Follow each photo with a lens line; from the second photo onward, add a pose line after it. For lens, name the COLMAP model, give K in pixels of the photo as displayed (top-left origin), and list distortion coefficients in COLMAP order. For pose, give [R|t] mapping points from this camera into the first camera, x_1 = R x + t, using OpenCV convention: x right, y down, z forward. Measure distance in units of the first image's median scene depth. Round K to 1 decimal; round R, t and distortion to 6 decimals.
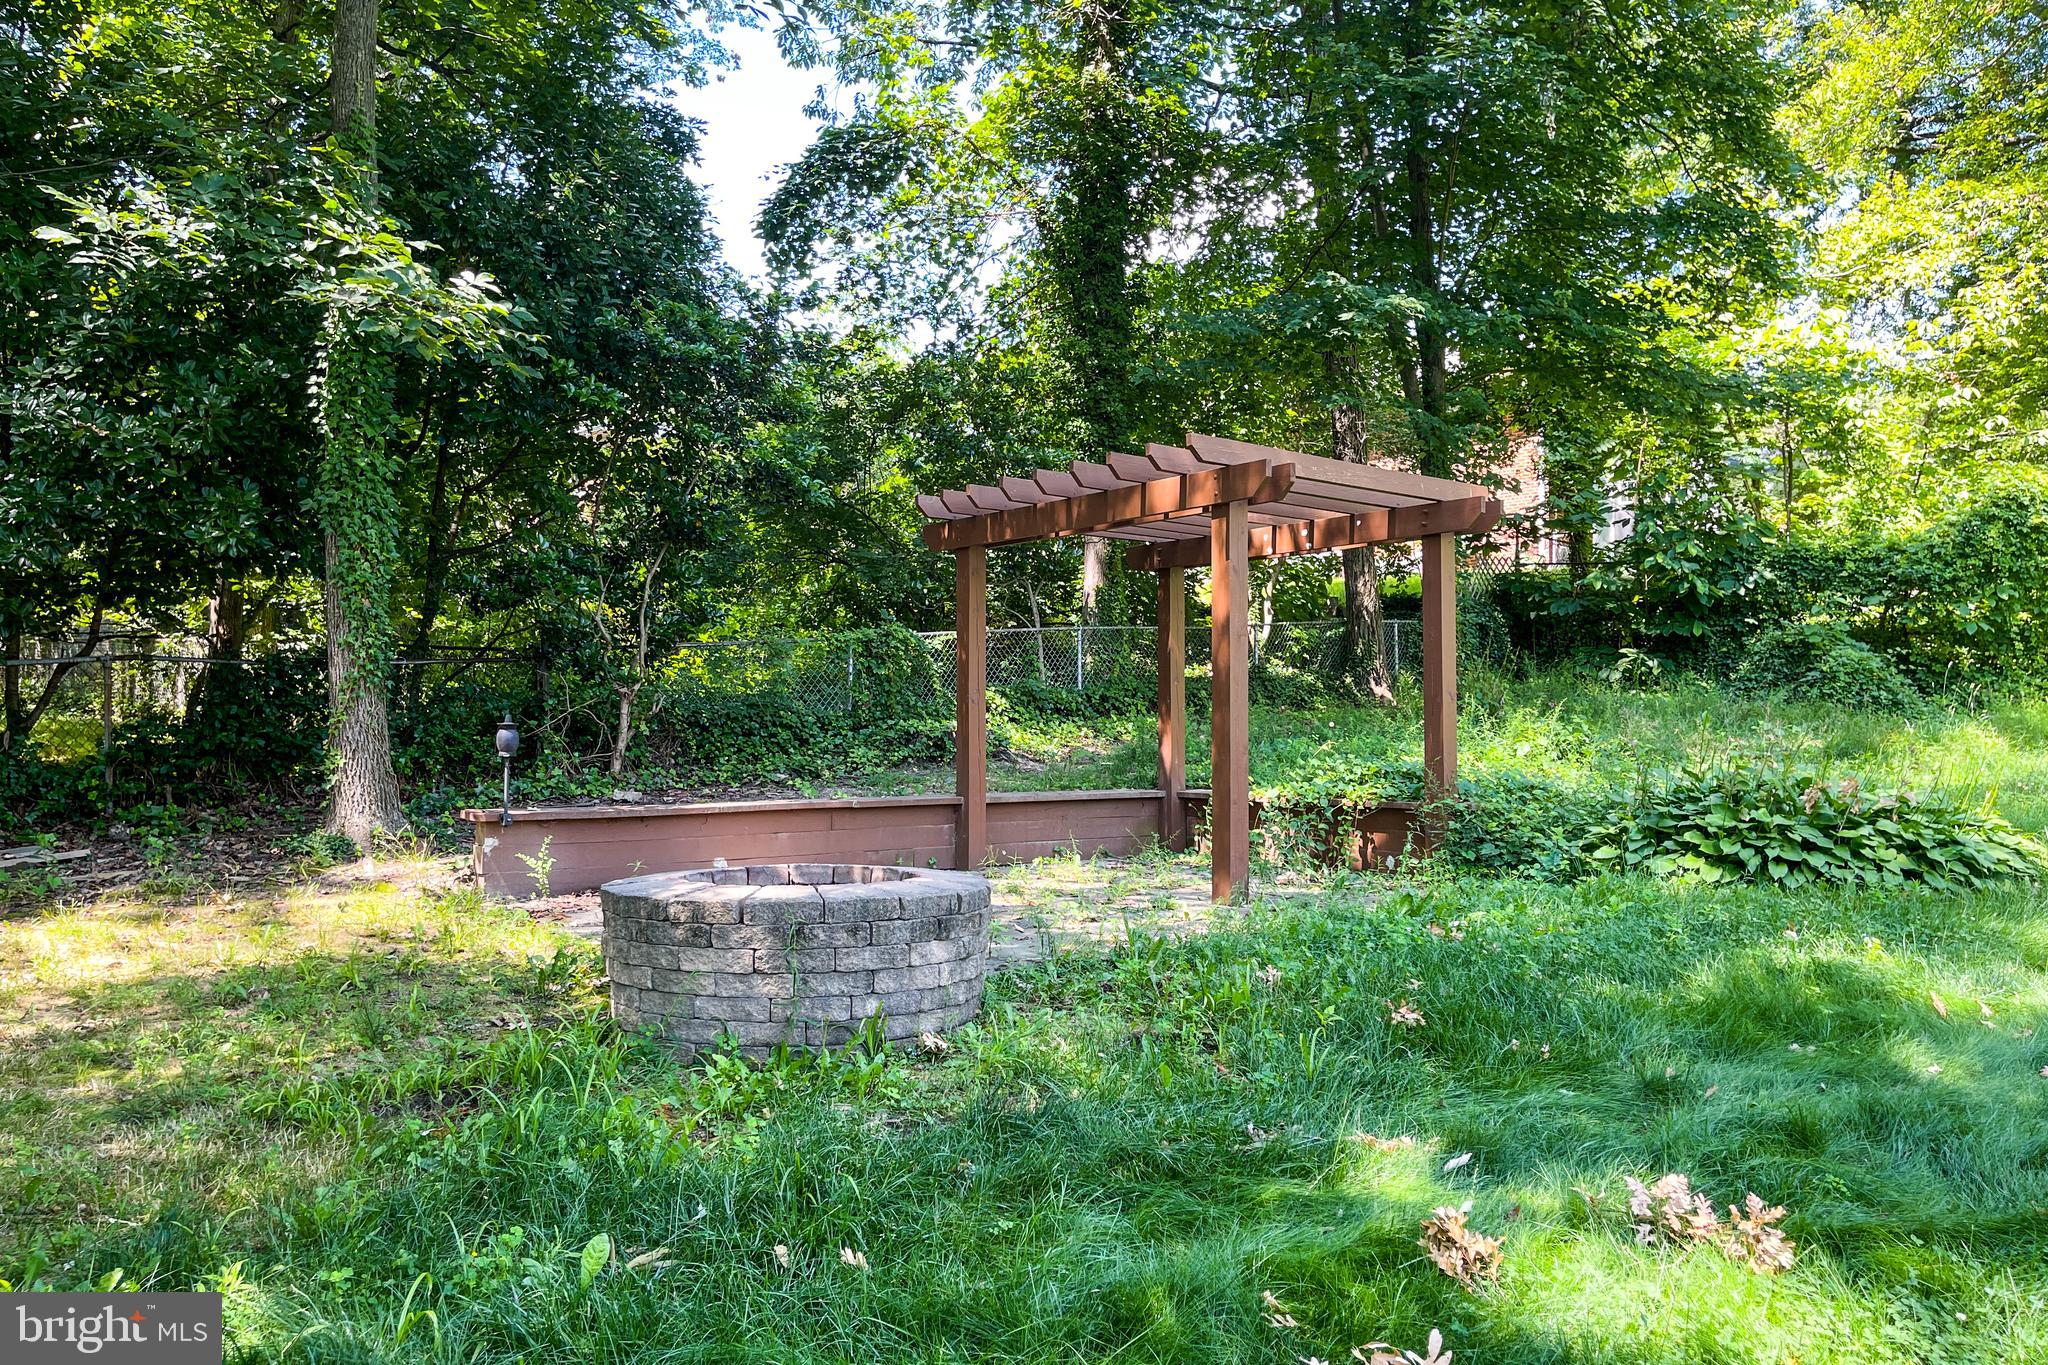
lens RADIAL K [[1565.4, 0, 1019.8], [0, 1565.4, 680.8], [0, 0, 1]] dist [0.059779, -0.051957]
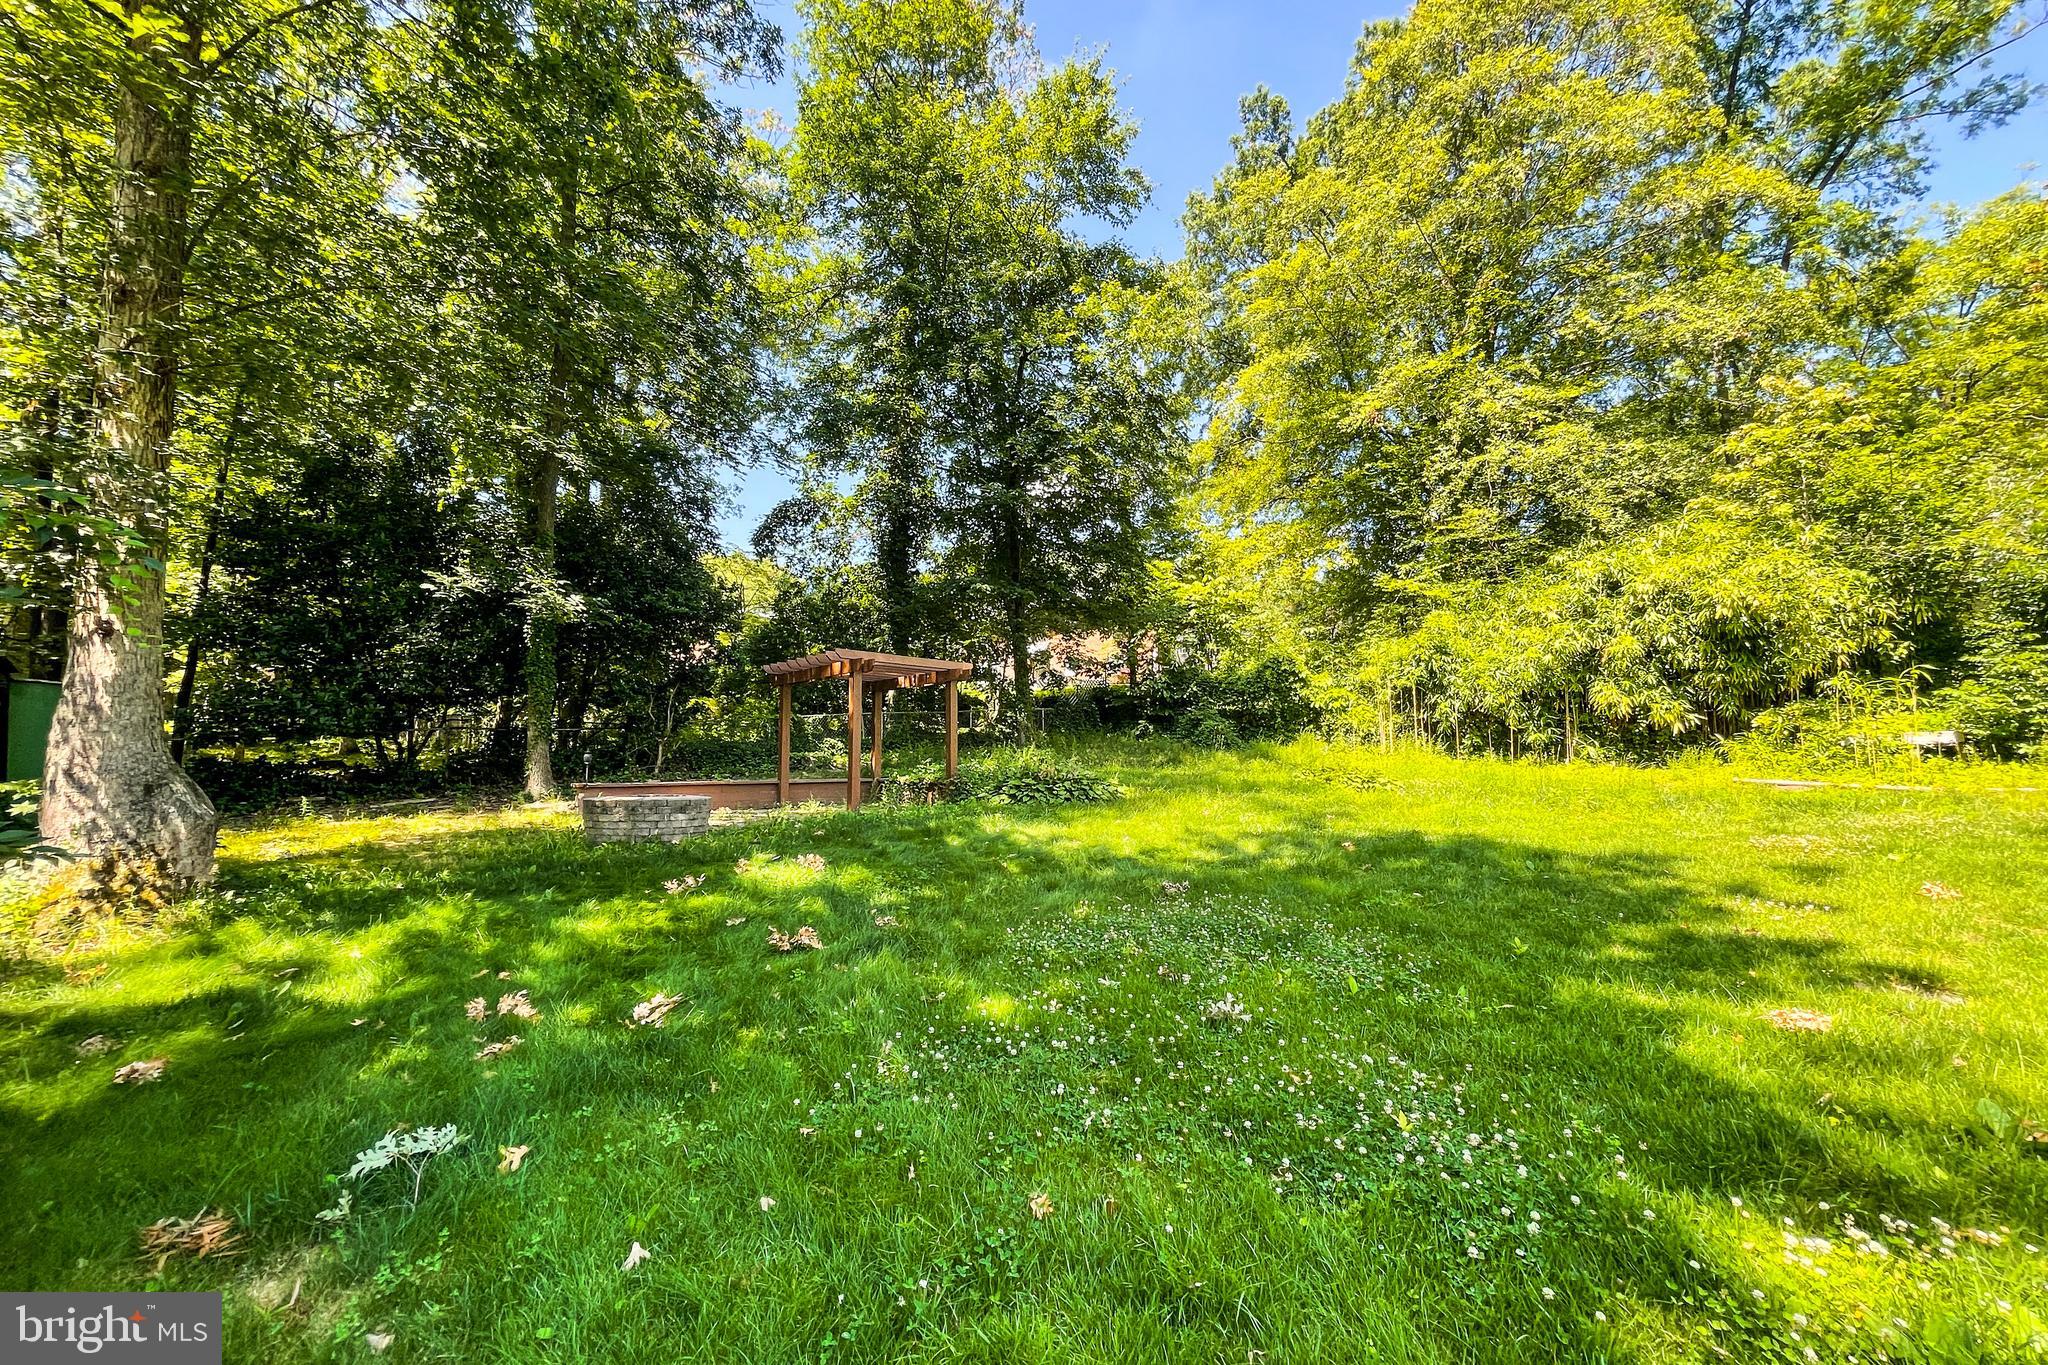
lens RADIAL K [[839.7, 0, 1024.0], [0, 839.7, 682.5], [0, 0, 1]] dist [-0.002753, -0.000940]
pose [[0.998475, -0.000713, 0.055208, 0.346909], [0.004185, 0.998018, -0.062795, 0.001107], [-0.055054, 0.062930, 0.996498, -0.507006]]
